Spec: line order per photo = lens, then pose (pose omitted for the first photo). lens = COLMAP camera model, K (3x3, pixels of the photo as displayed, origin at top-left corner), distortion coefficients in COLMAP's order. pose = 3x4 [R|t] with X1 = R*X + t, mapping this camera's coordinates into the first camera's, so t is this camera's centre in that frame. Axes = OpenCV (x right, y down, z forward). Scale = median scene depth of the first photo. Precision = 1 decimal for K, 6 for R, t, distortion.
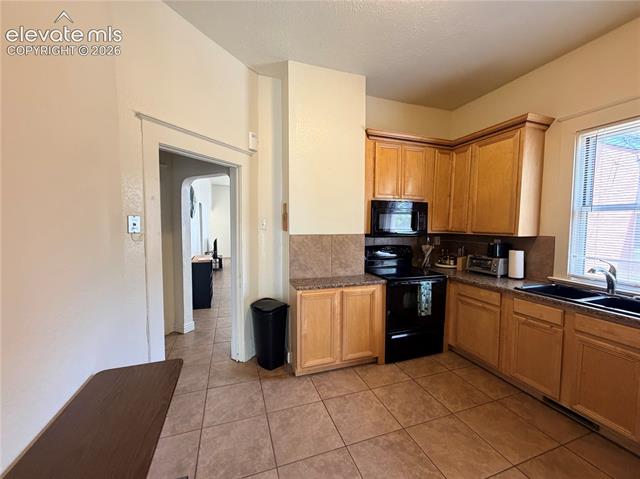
lens RADIAL K [[253.2, 0, 320.0], [0, 253.2, 239.5], [0, 0, 1]] dist [-0.000473, 0.000052]
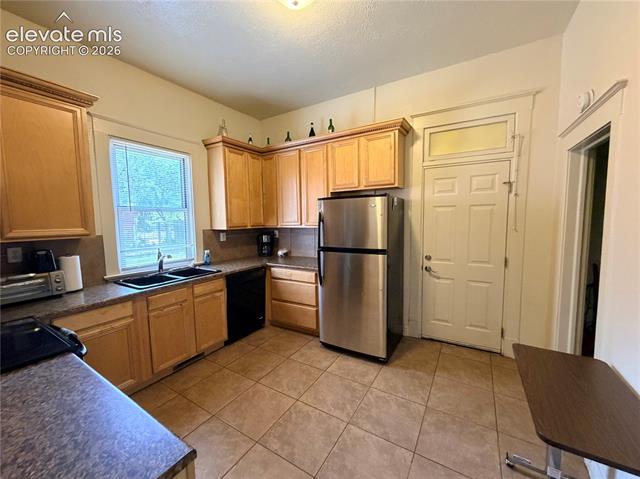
lens RADIAL K [[253.2, 0, 320.0], [0, 253.2, 239.5], [0, 0, 1]] dist [-0.000473, 0.000052]
pose [[-0.627193, -0.056310, 0.776826, -0.444717], [0.069086, 0.989430, 0.127500, -0.075190], [-0.775794, 0.133635, -0.616673, 1.180677]]
